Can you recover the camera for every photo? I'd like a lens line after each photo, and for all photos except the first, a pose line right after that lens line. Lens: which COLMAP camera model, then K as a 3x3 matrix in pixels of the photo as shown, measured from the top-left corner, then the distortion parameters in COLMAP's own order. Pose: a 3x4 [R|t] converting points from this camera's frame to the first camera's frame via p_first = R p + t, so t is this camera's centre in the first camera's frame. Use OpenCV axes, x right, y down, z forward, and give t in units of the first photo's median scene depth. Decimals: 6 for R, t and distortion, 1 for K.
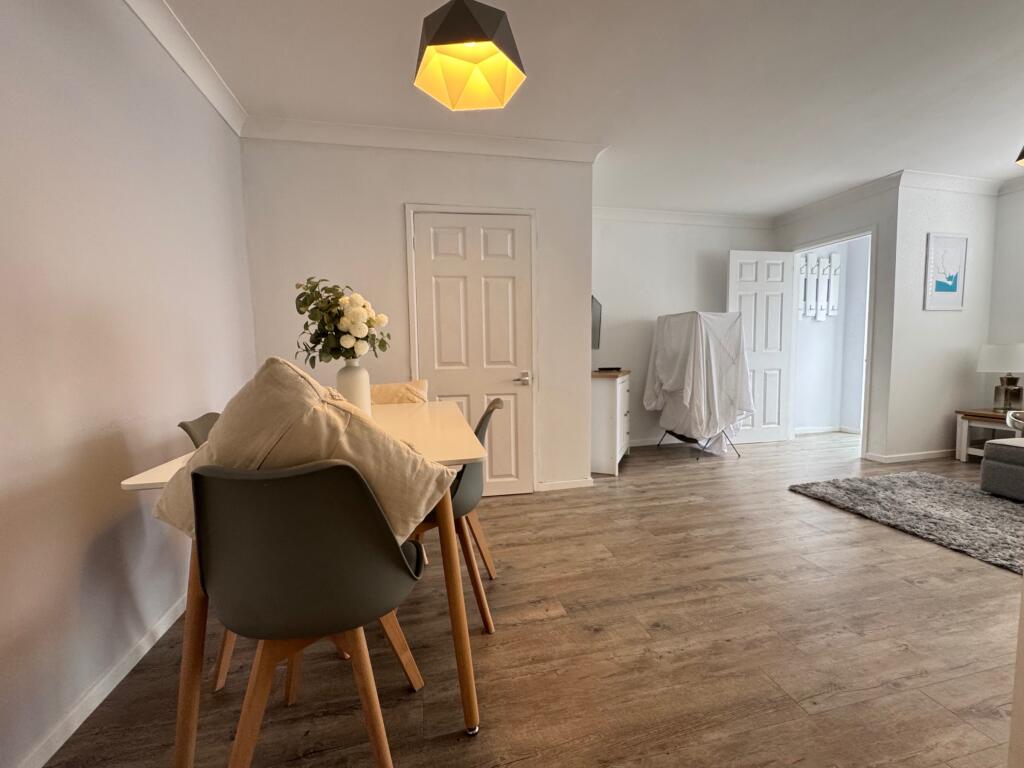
lens RADIAL K [[407.2, 0, 510.5], [0, 407.2, 381.5], [0, 0, 1]] dist [-0.002955, 0.001779]
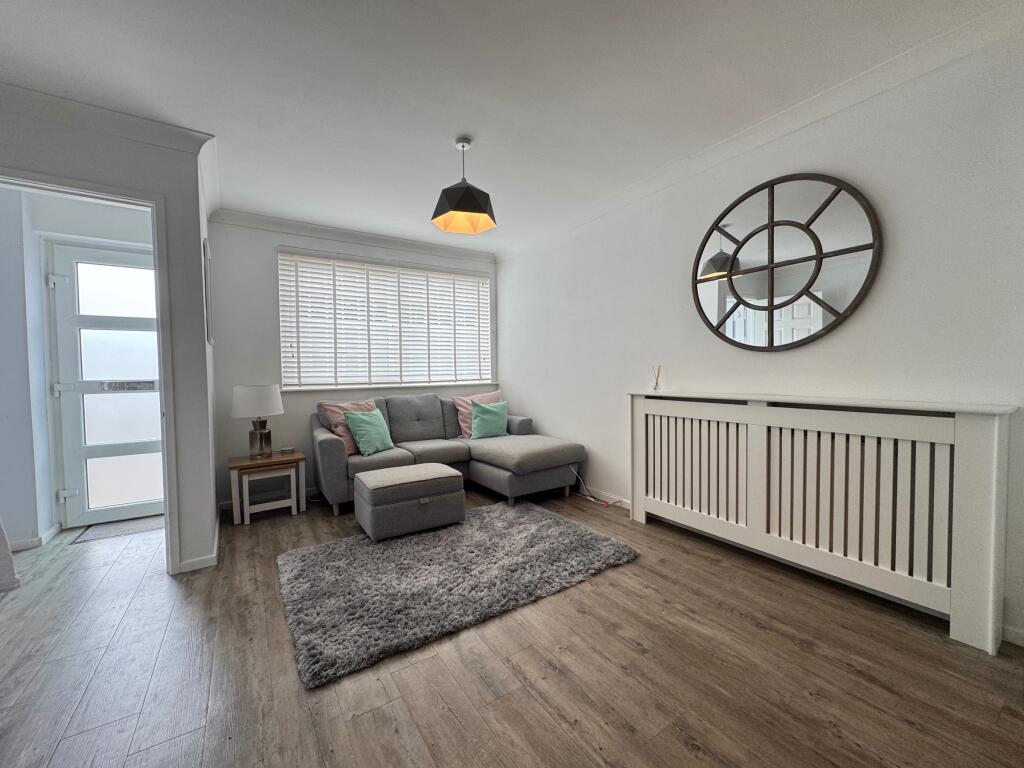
lens RADIAL K [[407.2, 0, 514.0], [0, 407.2, 384.4], [0, 0, 1]] dist [-0.002955, 0.001779]
pose [[-0.357916, -0.010166, 0.933698, 0.171992], [0.092497, 0.994637, 0.046286, -0.112005], [-0.929161, 0.102930, -0.355056, 1.047381]]
